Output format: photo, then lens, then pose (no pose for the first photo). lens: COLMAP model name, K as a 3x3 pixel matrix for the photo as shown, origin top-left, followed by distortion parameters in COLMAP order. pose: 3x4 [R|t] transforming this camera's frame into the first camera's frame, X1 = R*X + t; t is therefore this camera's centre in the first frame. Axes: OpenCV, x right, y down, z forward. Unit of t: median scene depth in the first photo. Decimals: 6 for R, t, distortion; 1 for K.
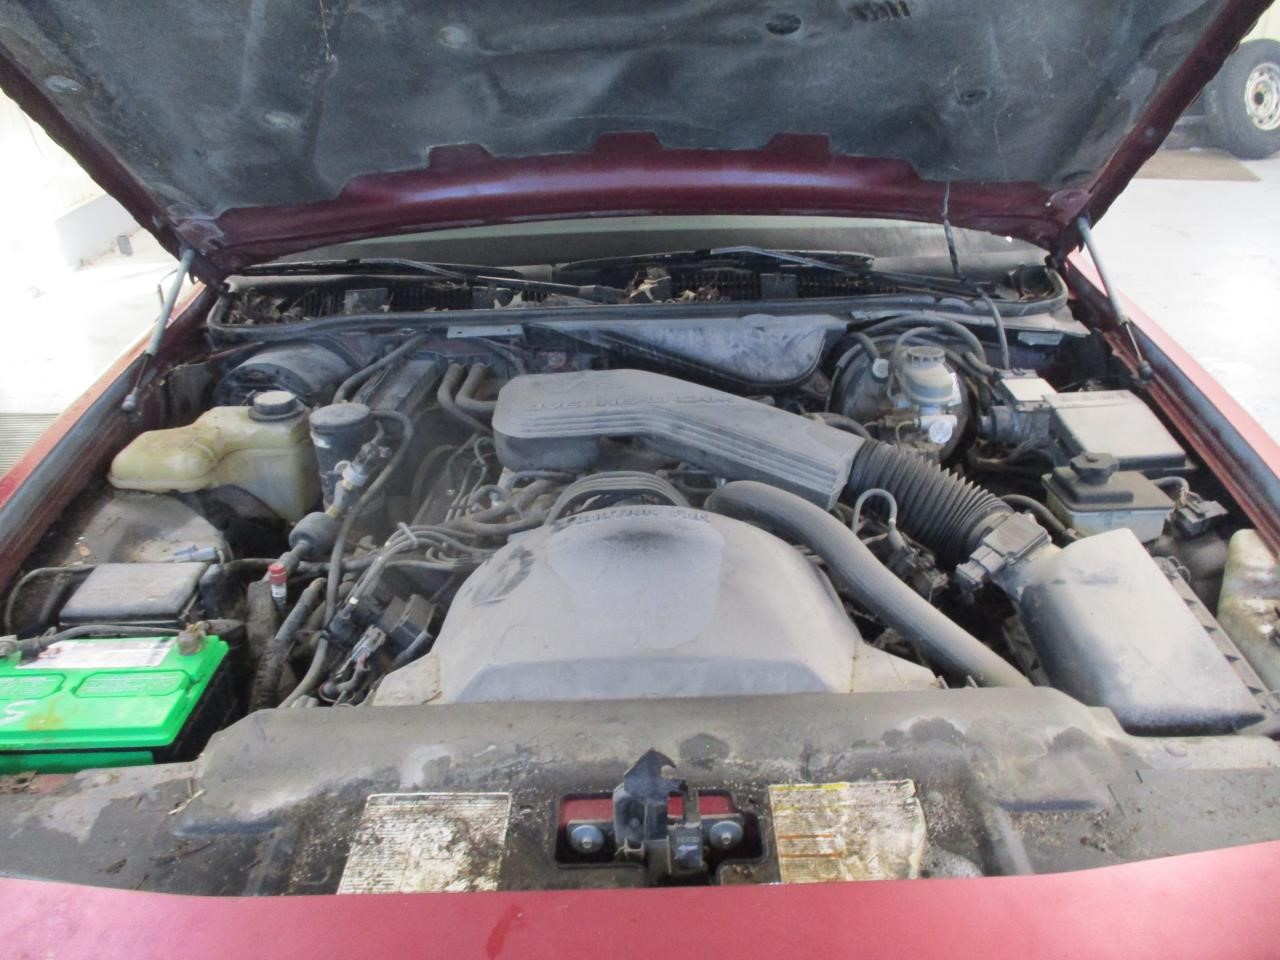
lens RADIAL K [[1068.2, 0, 639.9], [0, 1068.2, 473.9], [0, 0, 1]] dist [-0.041299, 0.025028]
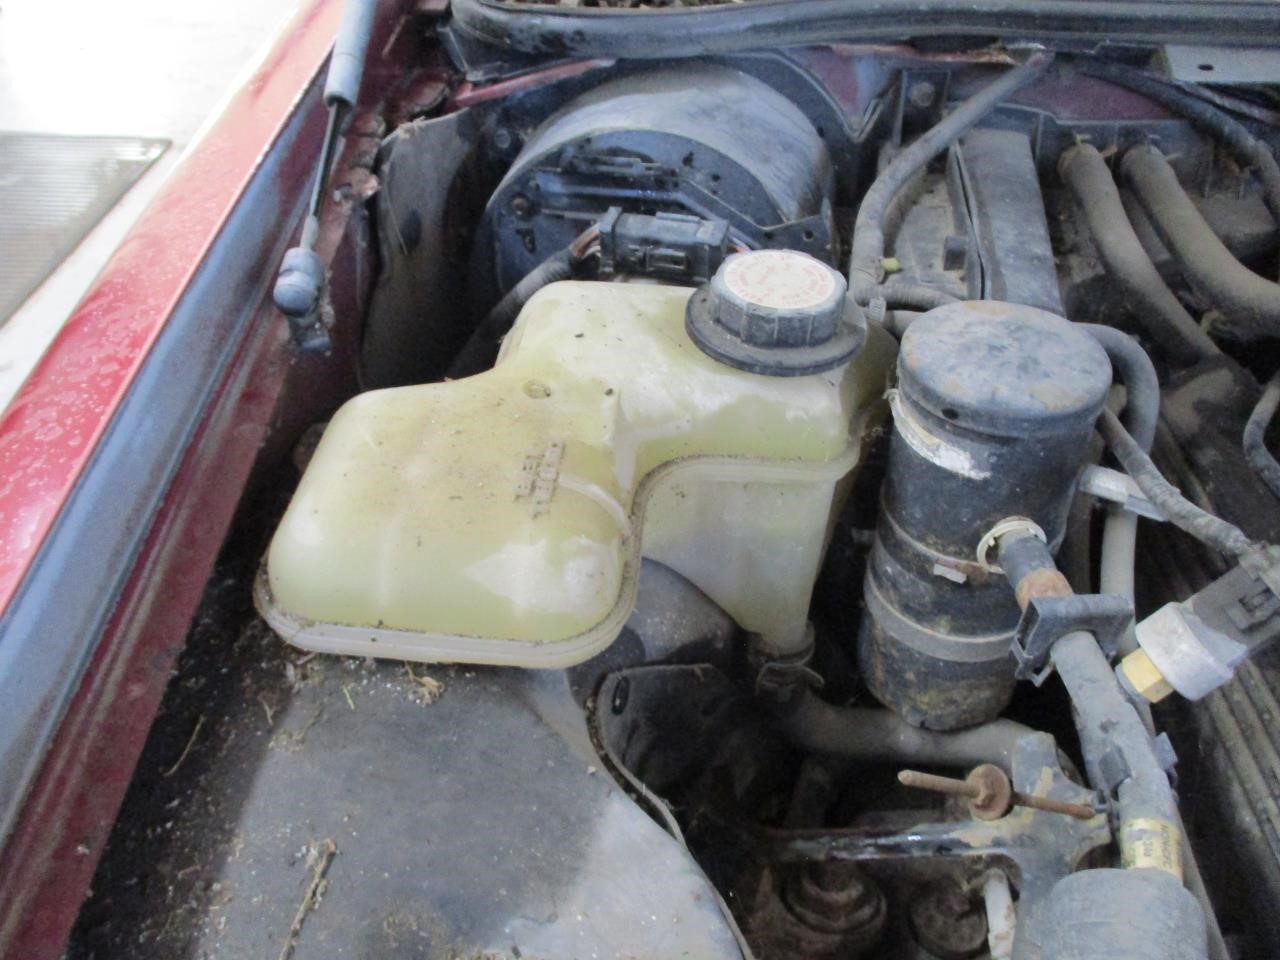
lens RADIAL K [[1068.2, 0, 643.3], [0, 1068.2, 485.8], [0, 0, 1]] dist [-0.041299, 0.025028]
pose [[0.997049, 0.064601, -0.041480, -0.333168], [-0.051046, 0.961416, 0.270321, -0.086438], [0.057342, -0.267406, 0.961876, 0.636658]]
